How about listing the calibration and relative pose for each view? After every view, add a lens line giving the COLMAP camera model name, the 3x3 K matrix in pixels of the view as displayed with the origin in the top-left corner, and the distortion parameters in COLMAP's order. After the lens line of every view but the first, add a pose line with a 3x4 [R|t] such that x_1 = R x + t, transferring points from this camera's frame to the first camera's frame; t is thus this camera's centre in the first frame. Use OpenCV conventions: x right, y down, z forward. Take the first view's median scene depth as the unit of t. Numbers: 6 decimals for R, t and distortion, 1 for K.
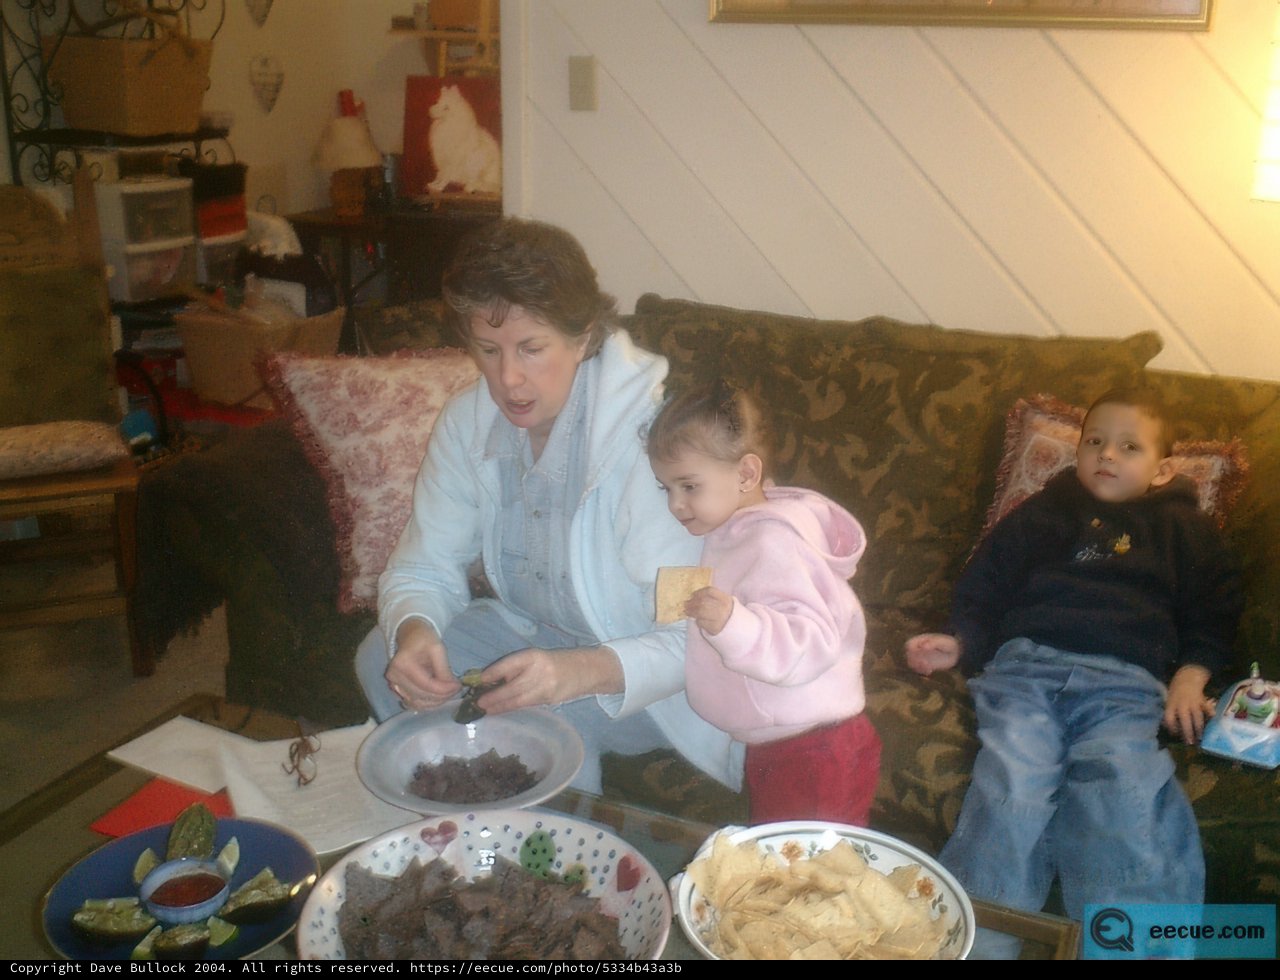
lens RADIAL K [[1336.5, 0, 627.1], [0, 1336.5, 476.3], [0, 0, 1]] dist [0.048102, -0.189738]
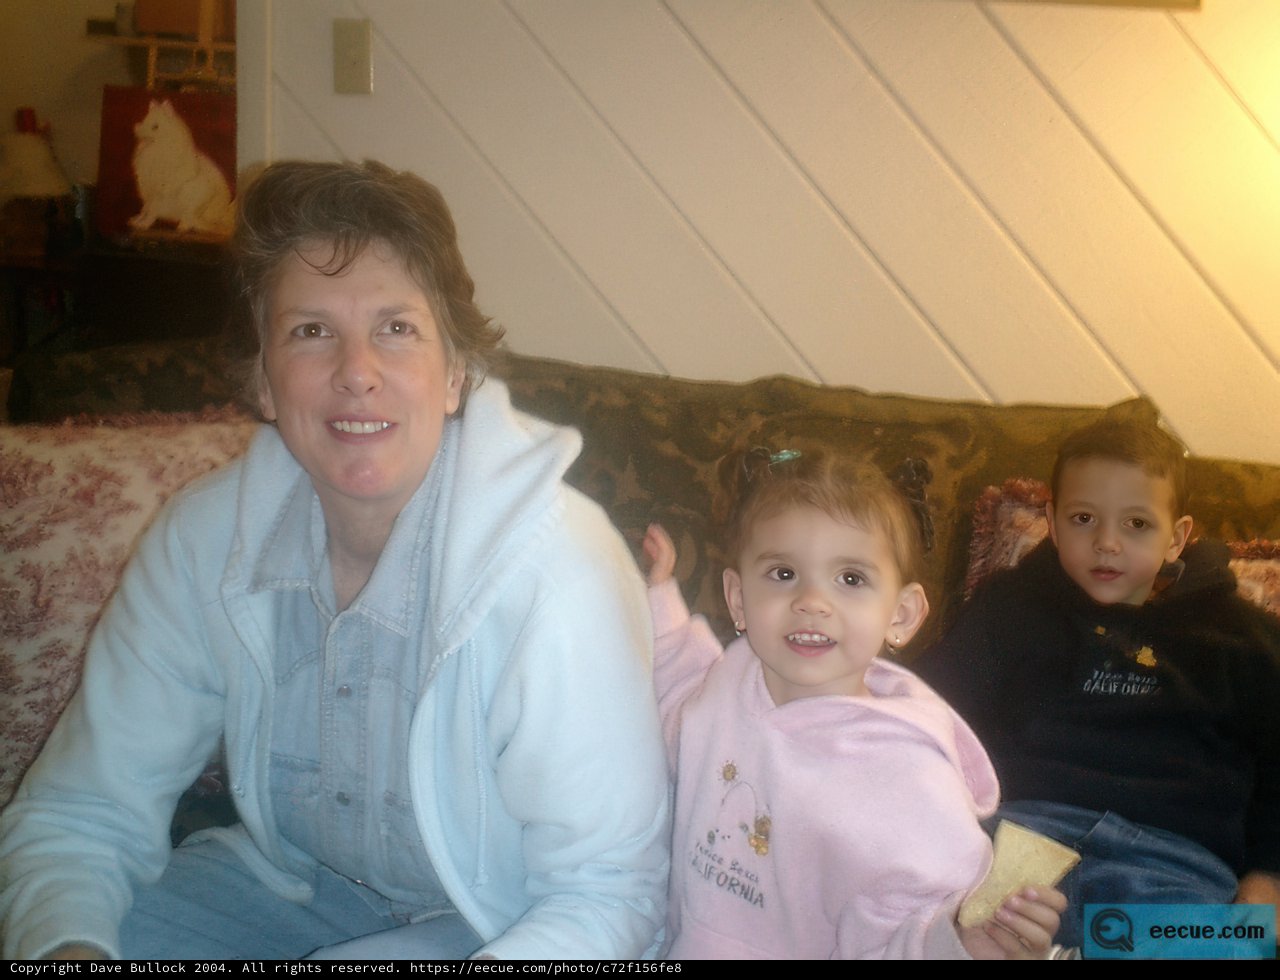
lens RADIAL K [[1336.5, 0, 627.1], [0, 1336.5, 476.3], [0, 0, 1]] dist [0.048102, -0.189738]
pose [[0.978786, -0.001905, 0.204875, -0.045432], [0.014969, 0.997949, -0.062236, -0.021822], [-0.204336, 0.063982, 0.976808, 0.335144]]
